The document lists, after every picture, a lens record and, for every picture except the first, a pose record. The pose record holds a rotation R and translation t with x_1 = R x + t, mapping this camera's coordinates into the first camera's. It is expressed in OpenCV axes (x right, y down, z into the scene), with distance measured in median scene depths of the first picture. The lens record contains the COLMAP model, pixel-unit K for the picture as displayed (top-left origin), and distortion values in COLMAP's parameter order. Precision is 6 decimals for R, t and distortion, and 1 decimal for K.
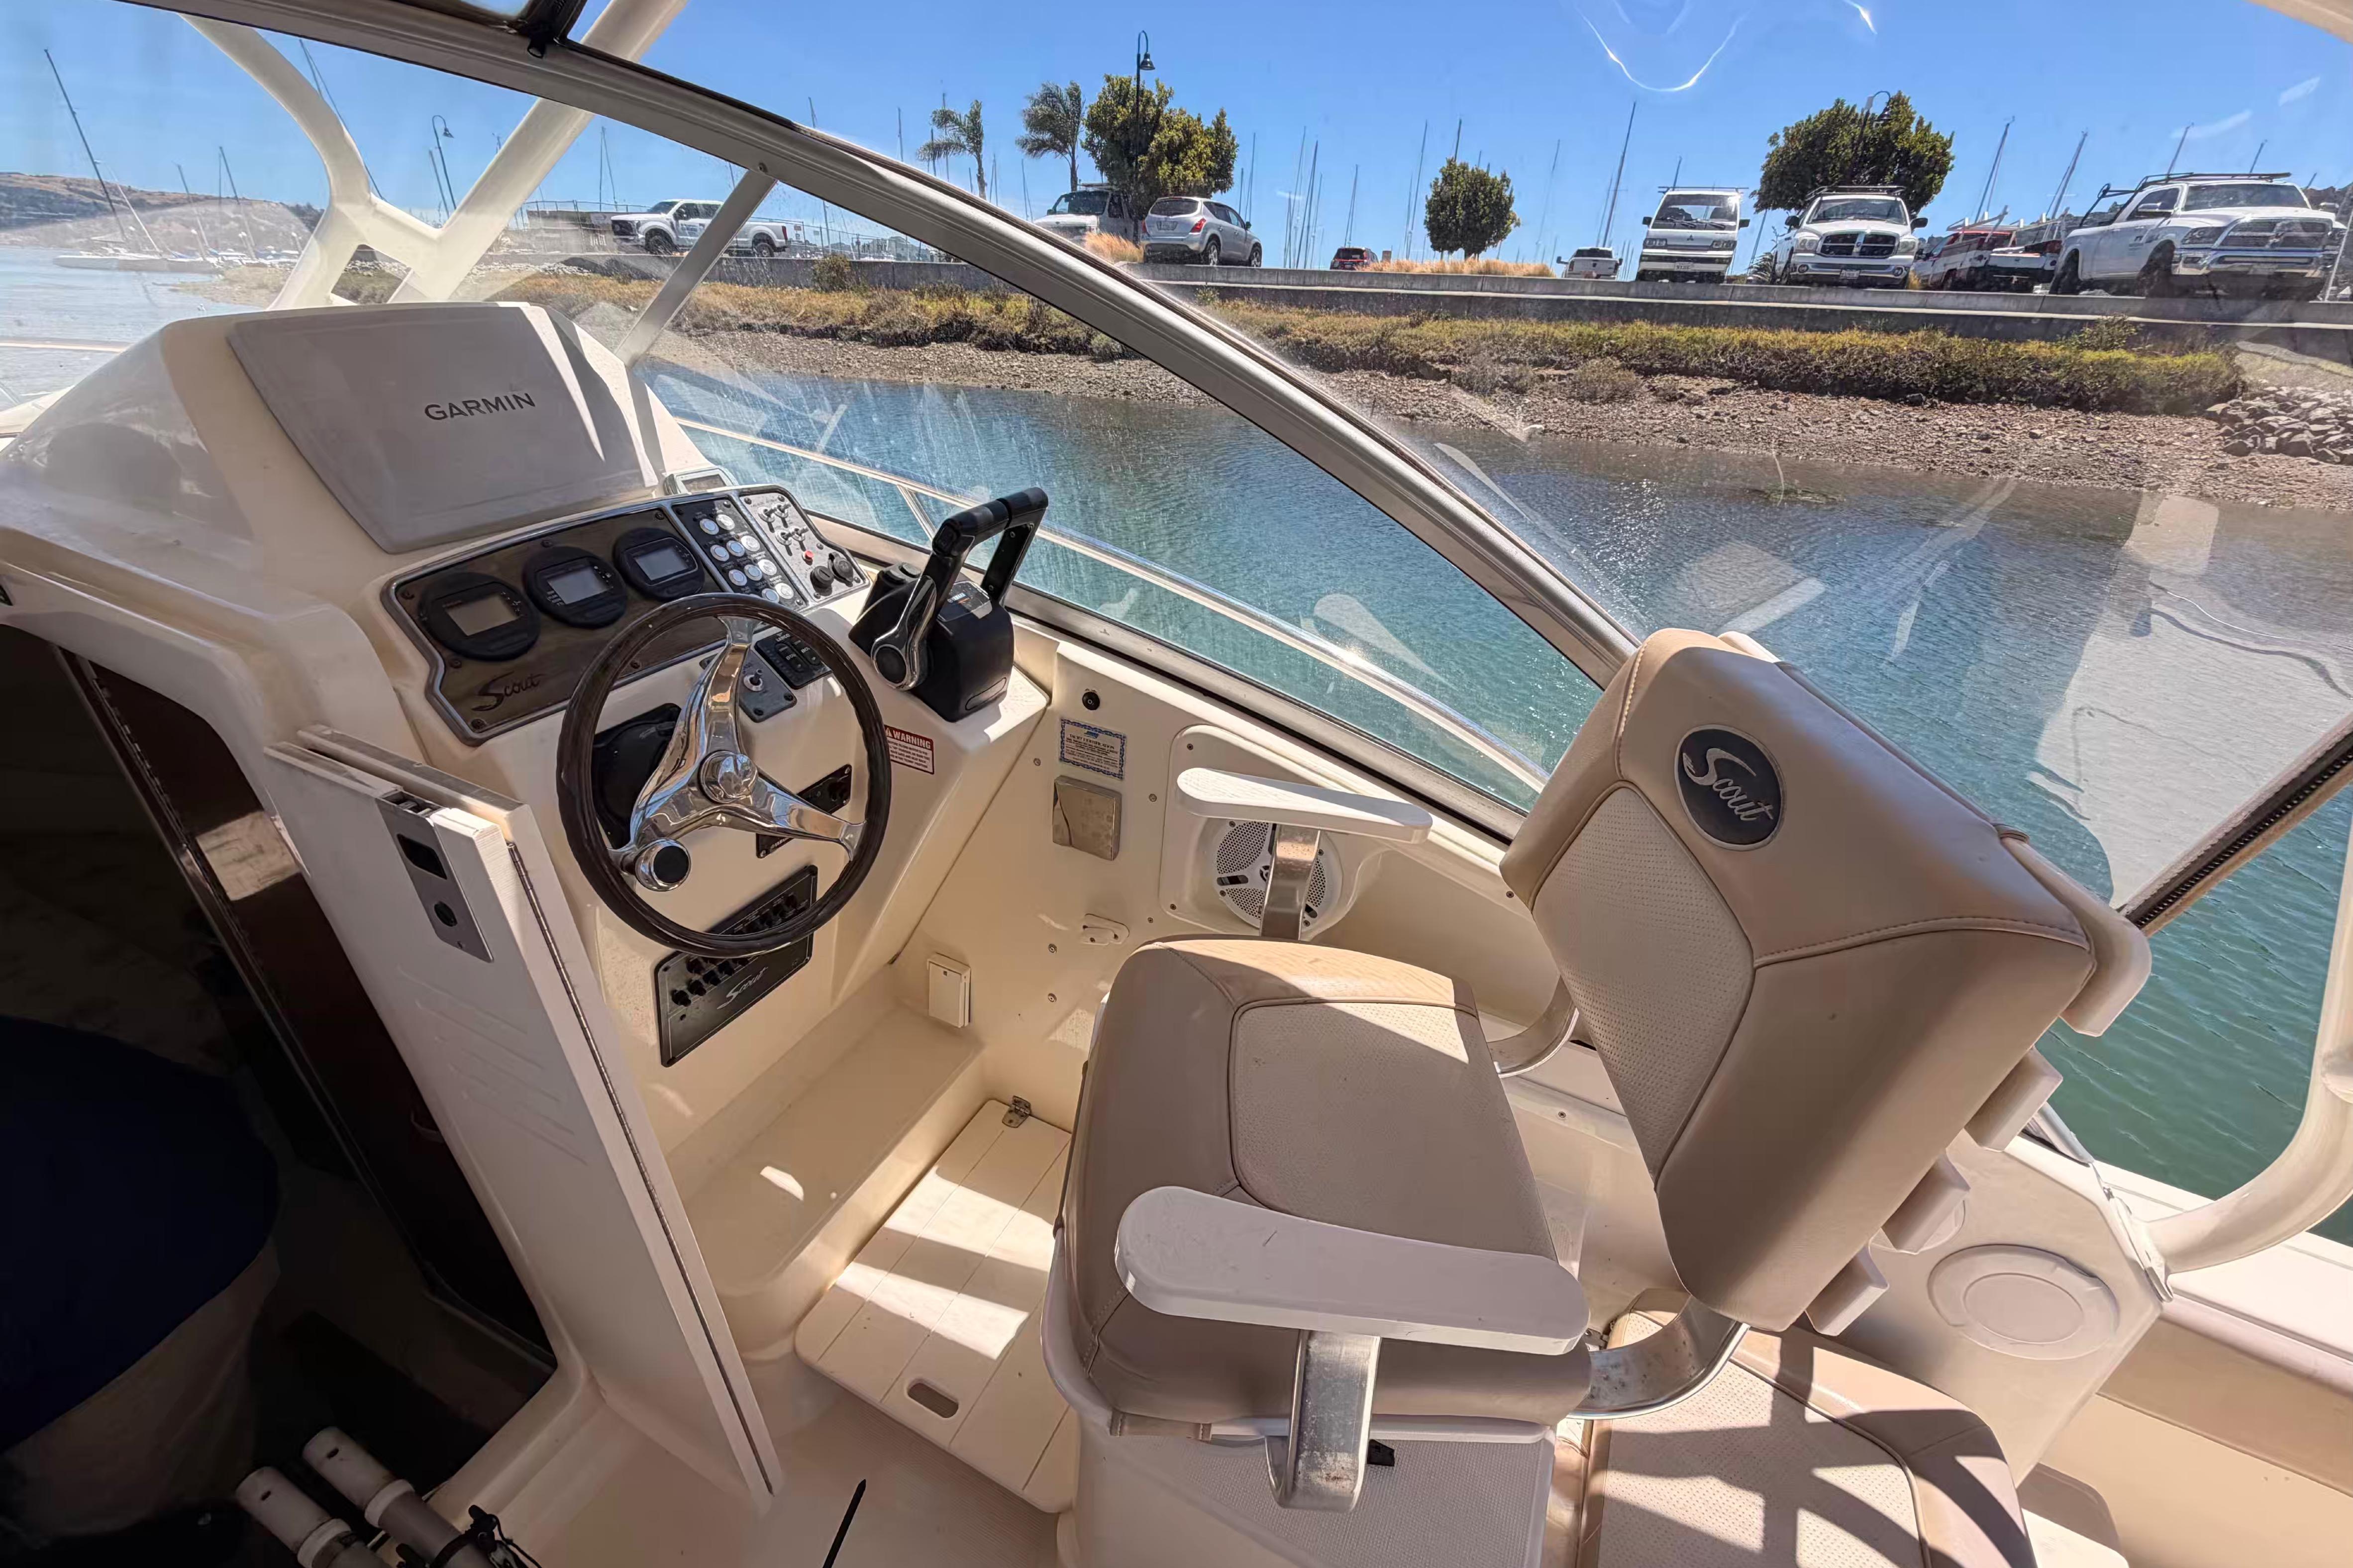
lens RADIAL K [[931.6, 0, 1168.0], [0, 931.6, 786.0], [0, 0, 1]] dist [0.017894, -0.002363]
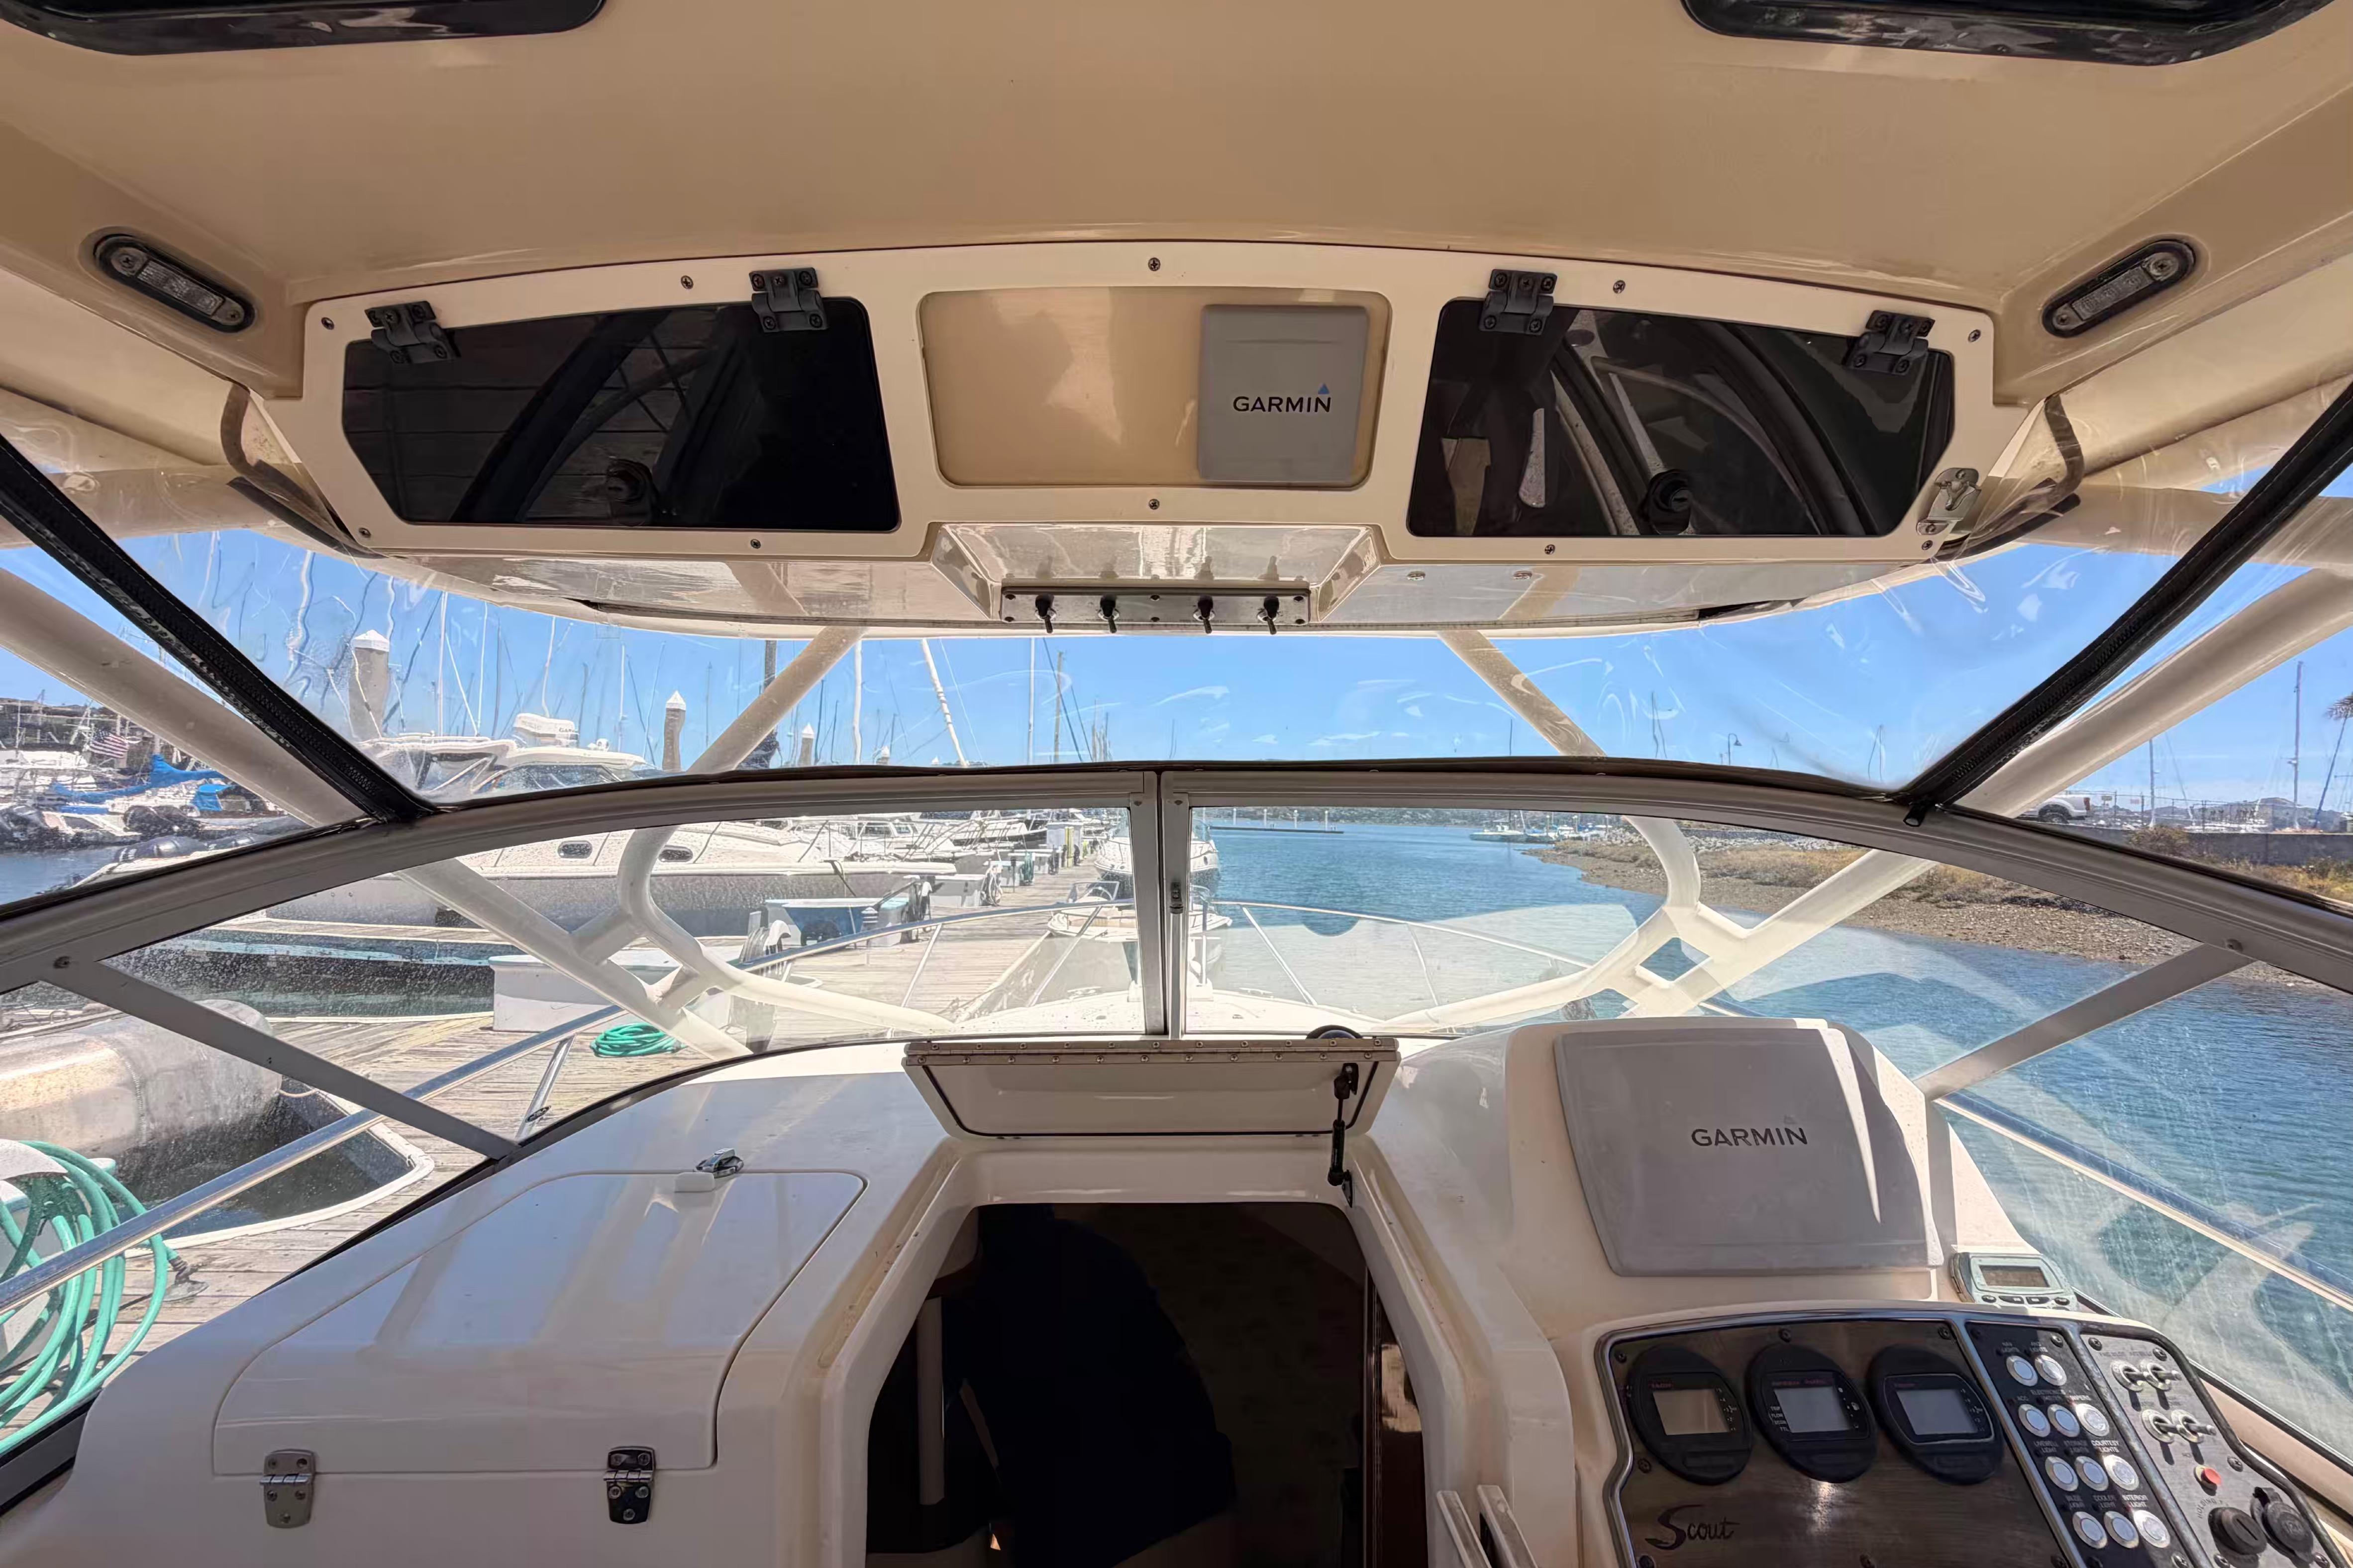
lens RADIAL K [[945.6, 0, 1197.1], [0, 945.6, 774.1], [0, 0, 1]] dist [0.010165, -0.001820]
pose [[0.465624, -0.057374, -0.883121, -0.129962], [-0.423565, 0.861731, -0.279307, -0.199621], [0.777038, 0.504111, 0.376941, 0.055515]]
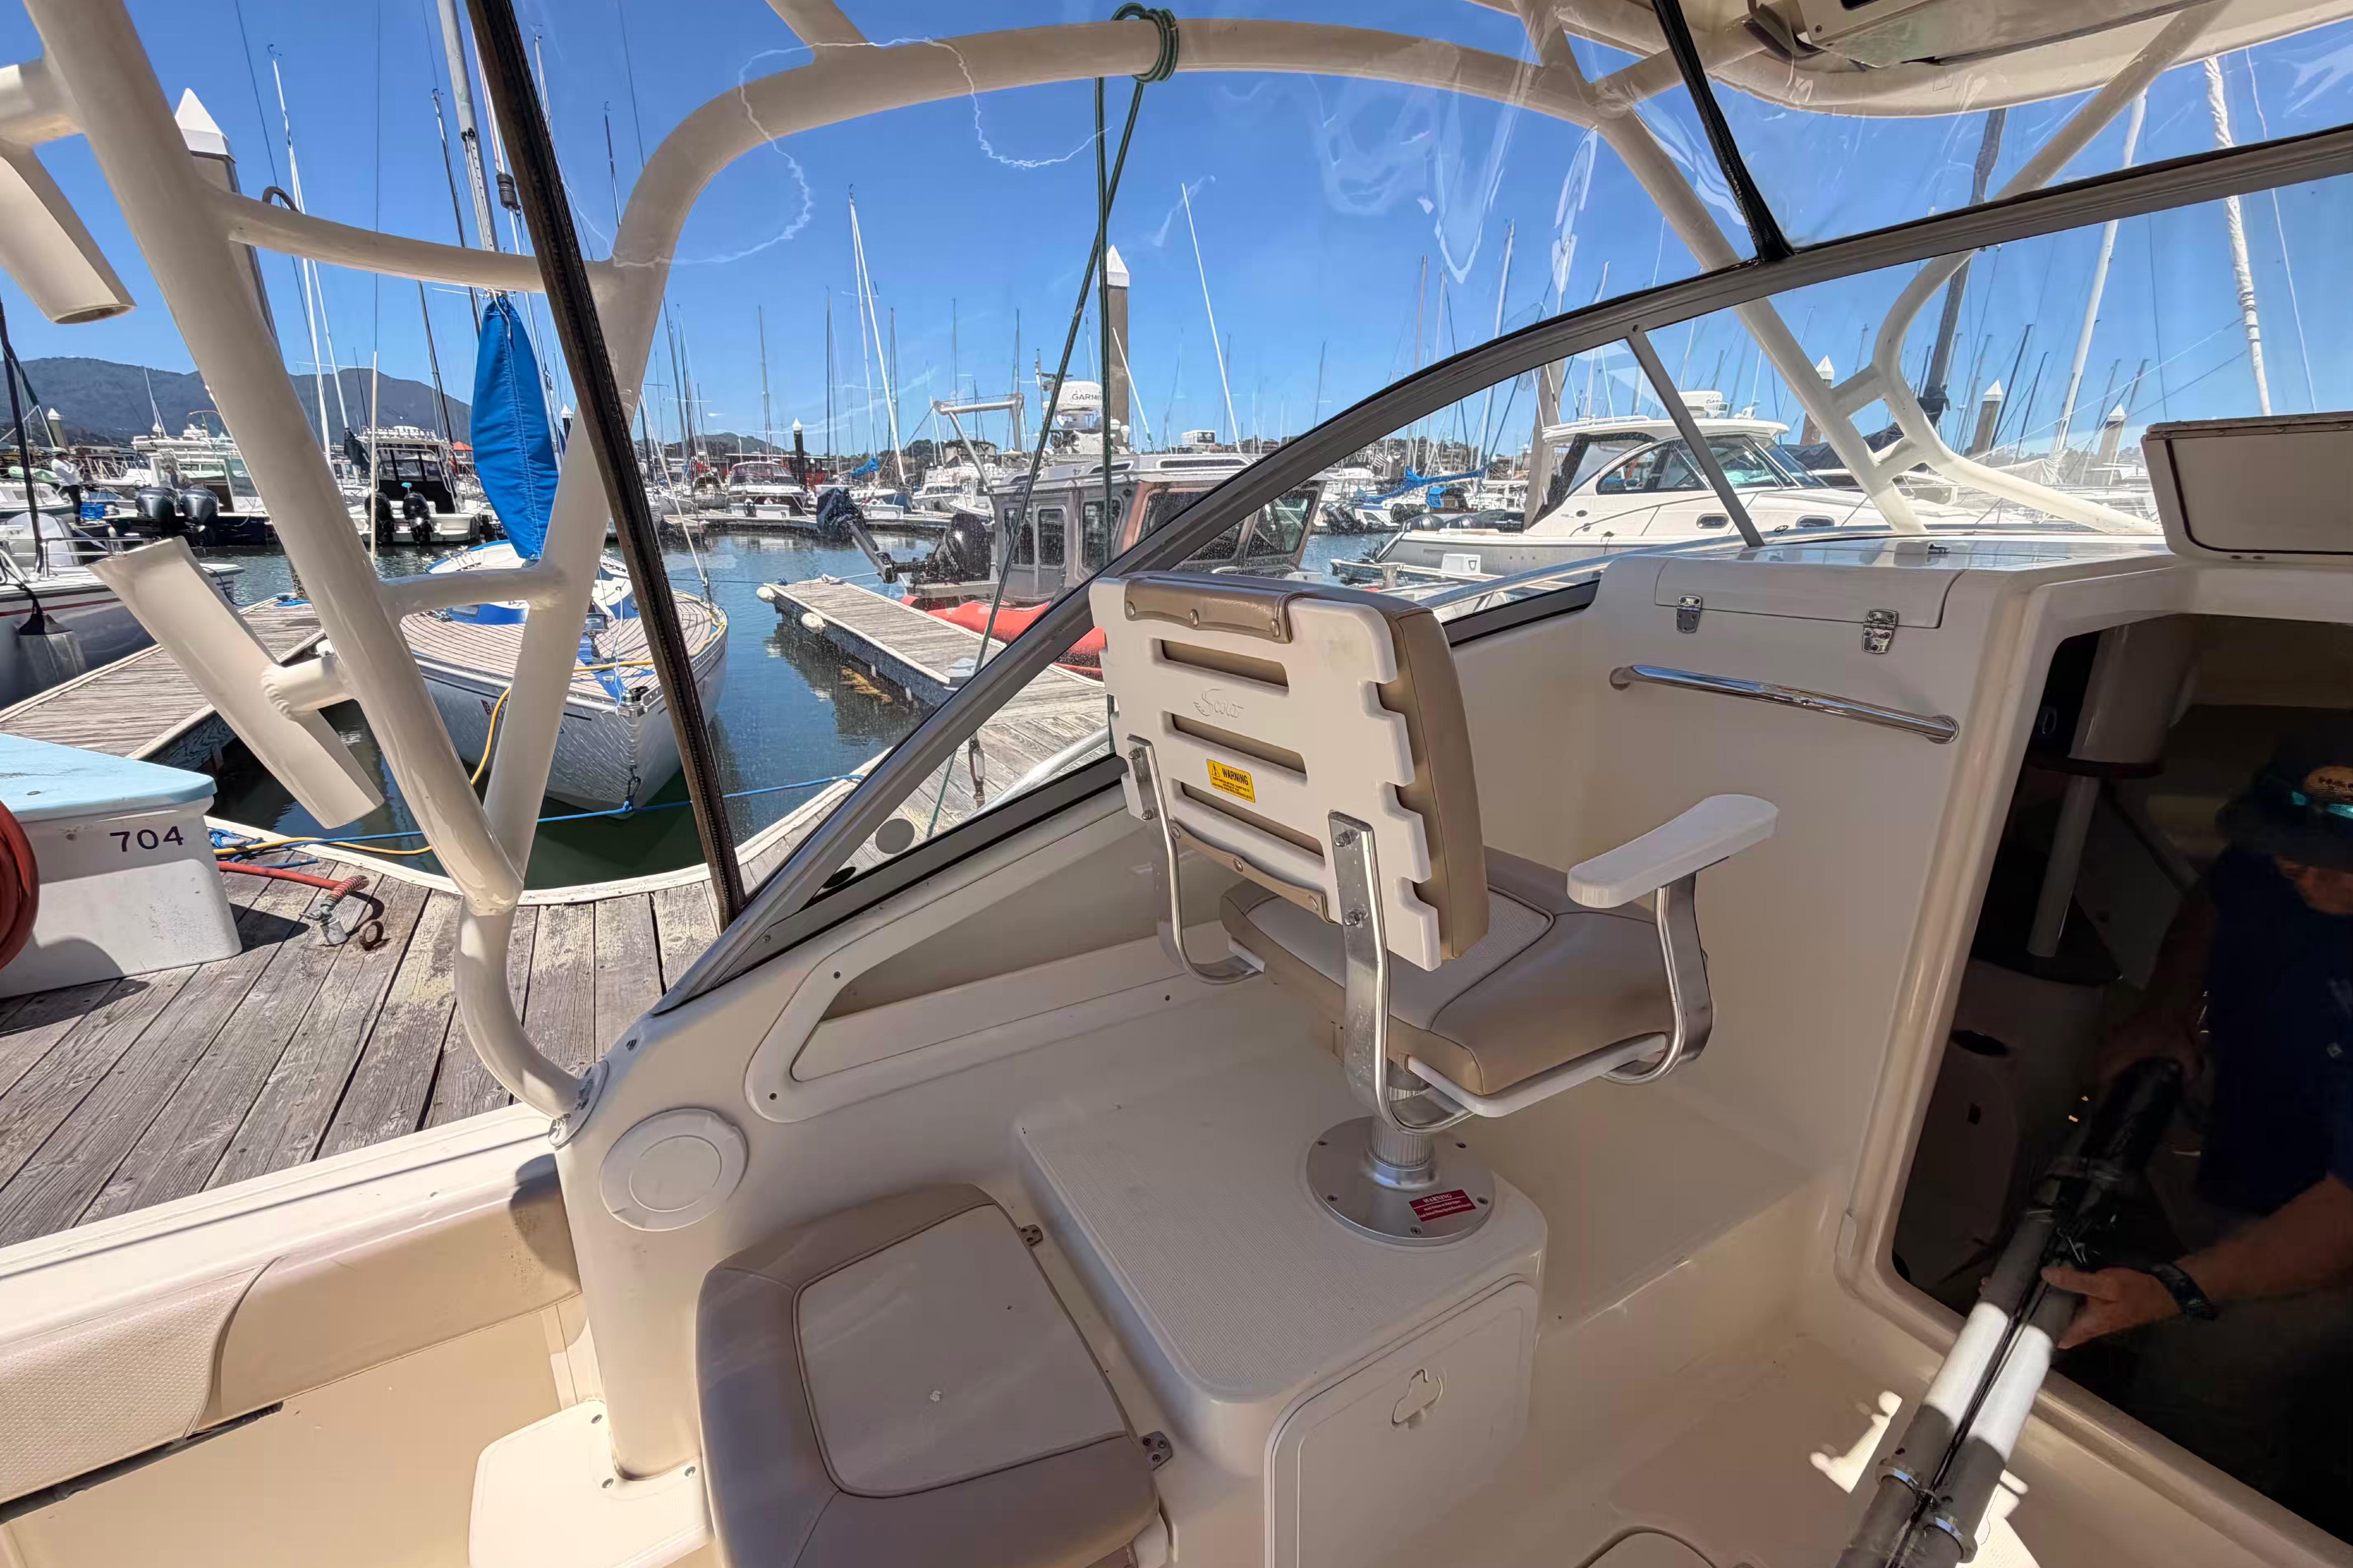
lens RADIAL K [[945.6, 0, 1147.4], [0, 945.6, 794.3], [0, 0, 1]] dist [0.010165, -0.001820]
pose [[-0.561893, 0.212944, -0.799332, 0.506693], [-0.421098, 0.758091, 0.497970, 0.150841], [0.712006, 0.616403, -0.336295, 0.127567]]
